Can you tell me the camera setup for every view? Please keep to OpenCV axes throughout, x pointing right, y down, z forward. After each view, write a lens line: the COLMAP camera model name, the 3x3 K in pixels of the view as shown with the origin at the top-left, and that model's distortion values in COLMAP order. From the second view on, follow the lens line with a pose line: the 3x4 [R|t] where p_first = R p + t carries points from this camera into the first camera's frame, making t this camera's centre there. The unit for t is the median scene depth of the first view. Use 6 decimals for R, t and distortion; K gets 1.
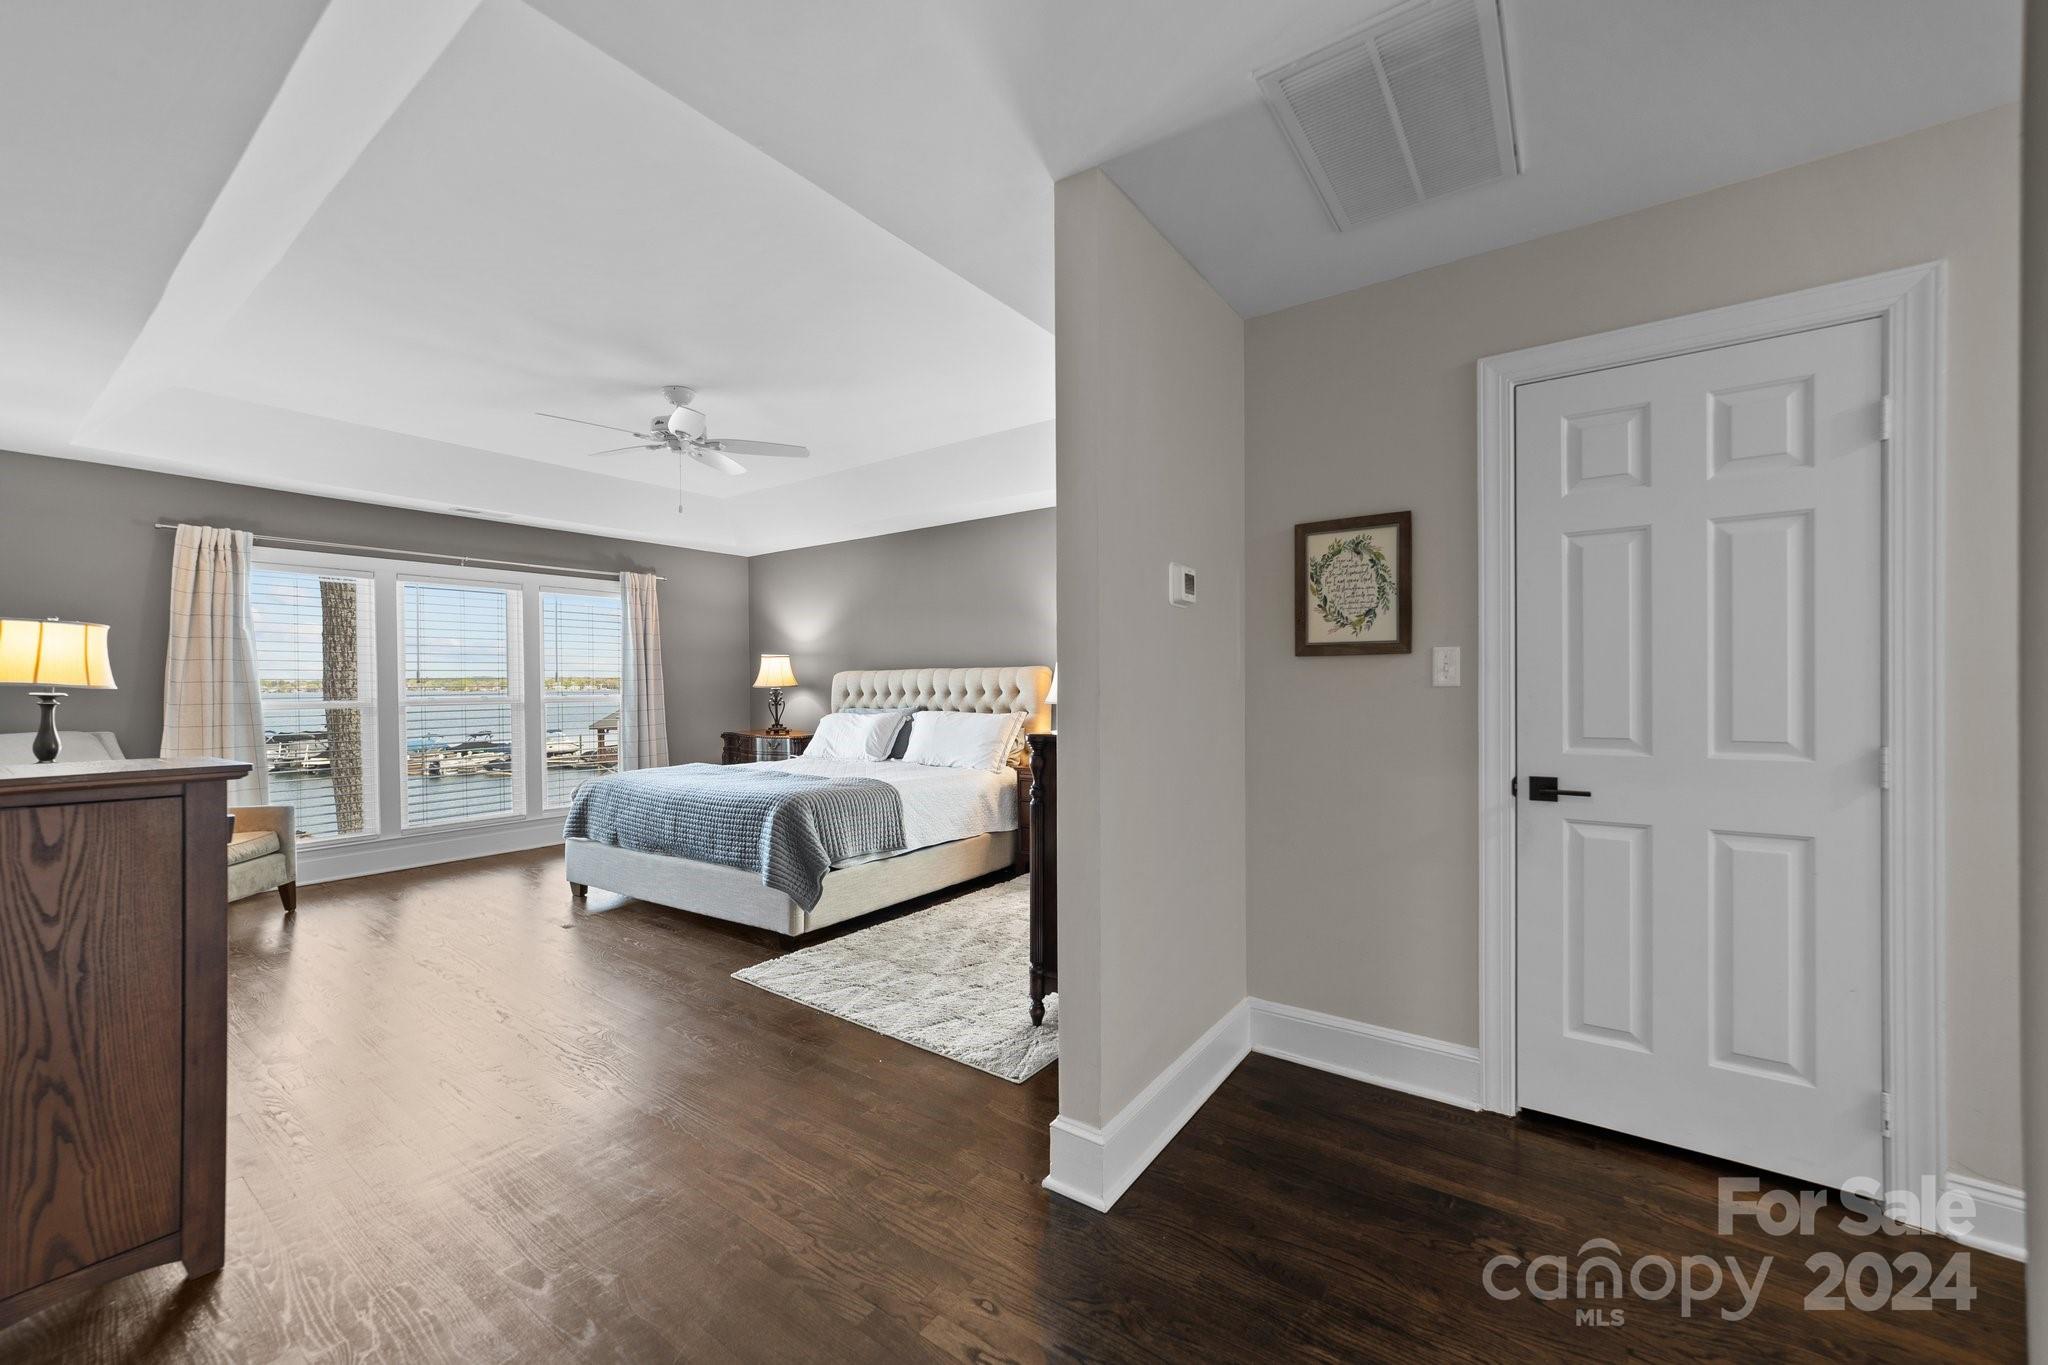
lens RADIAL K [[792.3, 0, 1033.3], [0, 792.3, 685.5], [0, 0, 1]] dist [-0.019168, 0.007771]
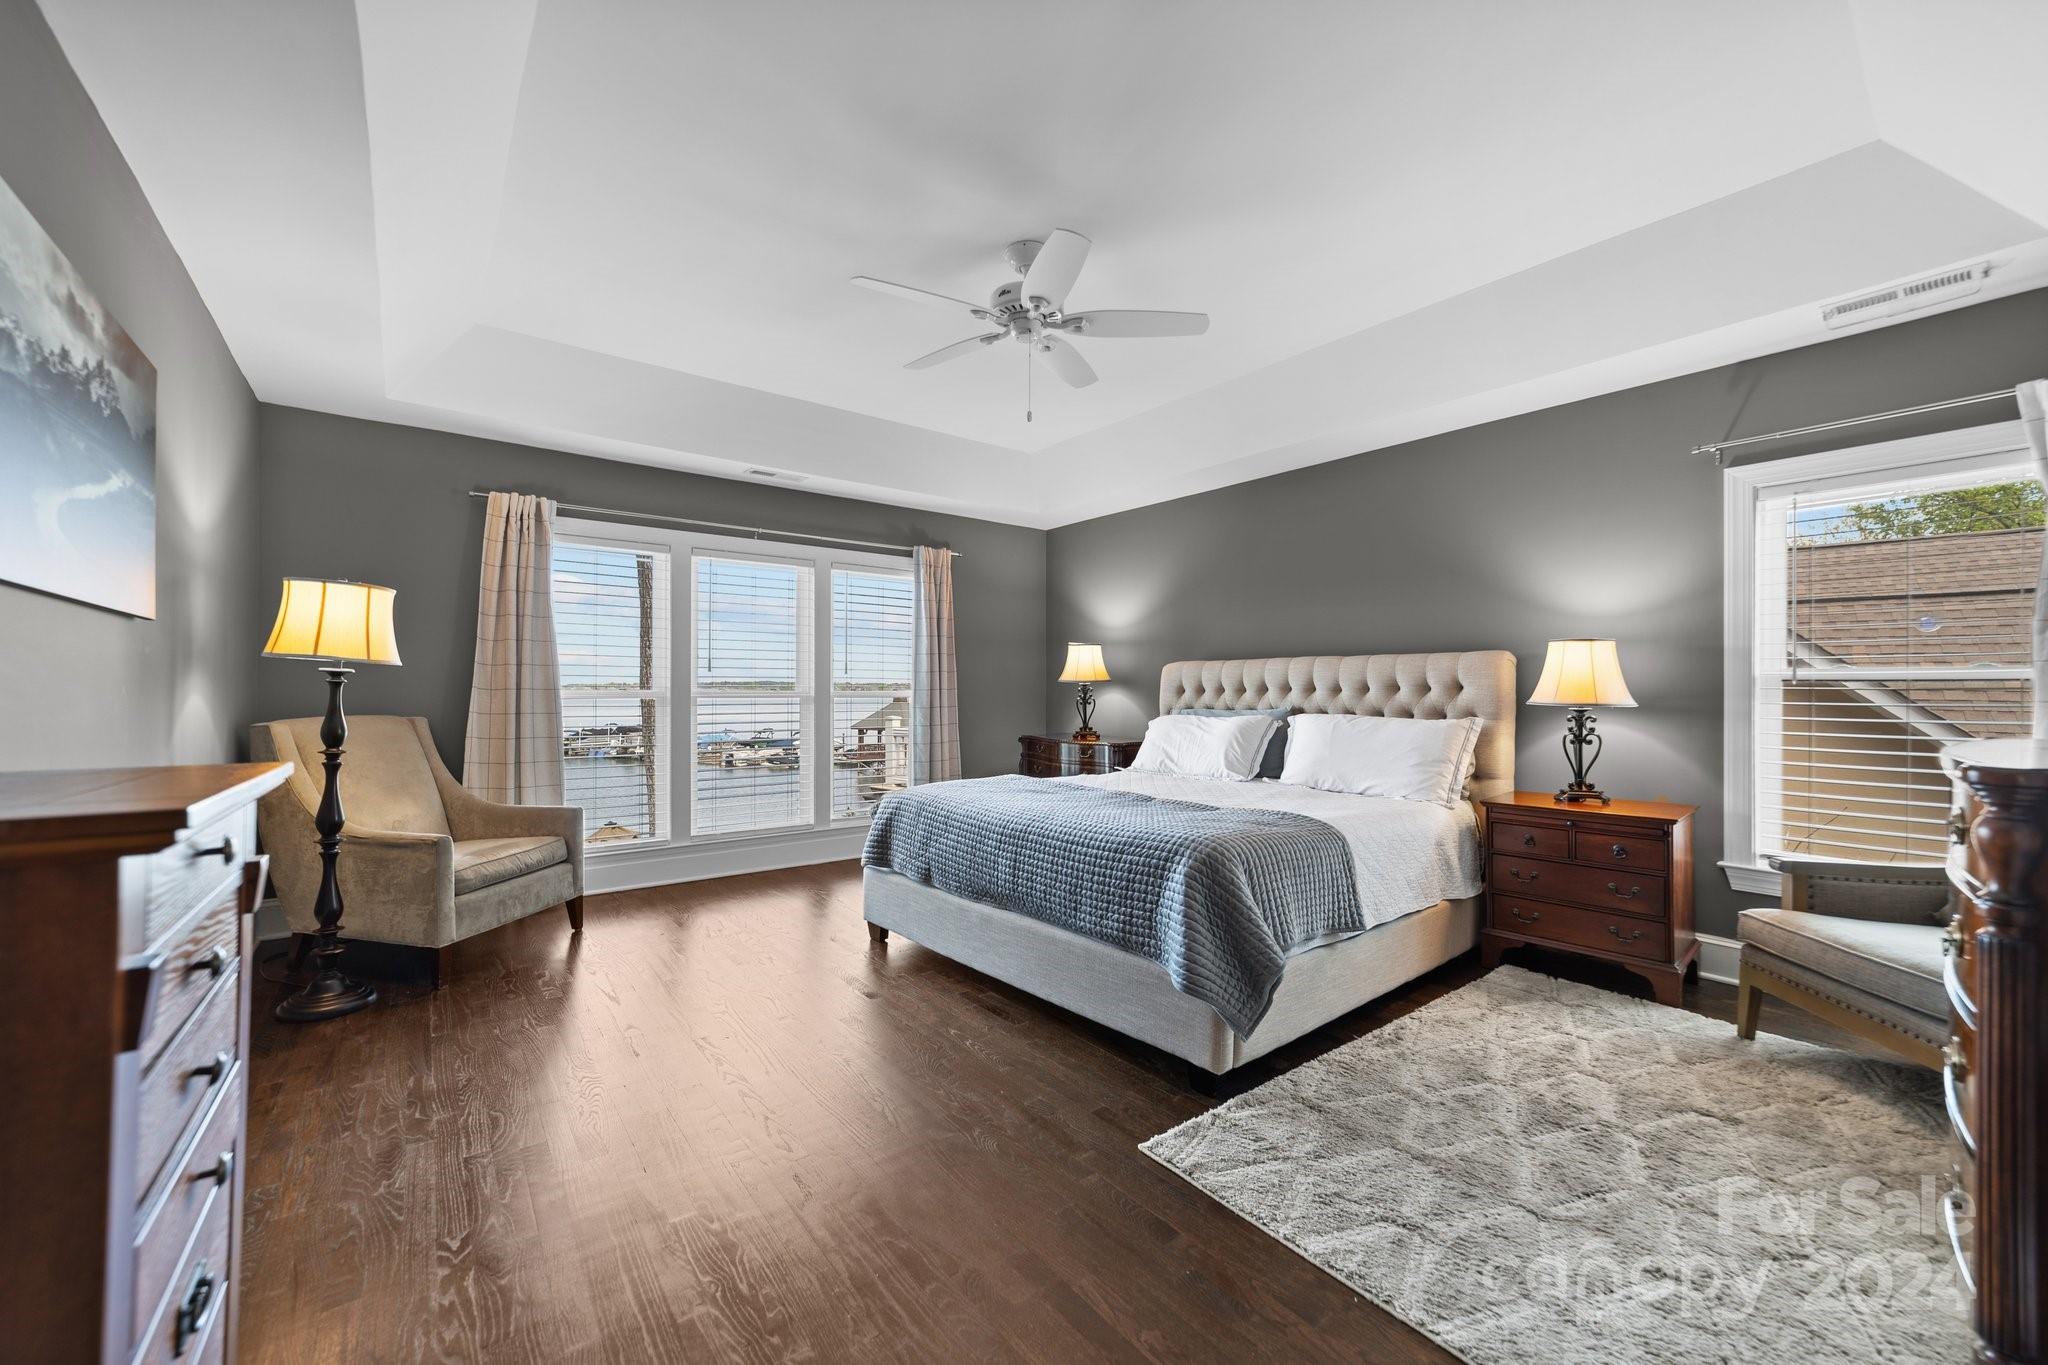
lens RADIAL K [[792.3, 0, 1035.0], [0, 792.3, 676.7], [0, 0, 1]] dist [-0.019168, 0.007771]
pose [[0.960000, 0.006561, -0.279924, -0.219030], [-0.012382, 0.999742, -0.019033, 0.018911], [0.279727, 0.021738, 0.959834, 0.297540]]
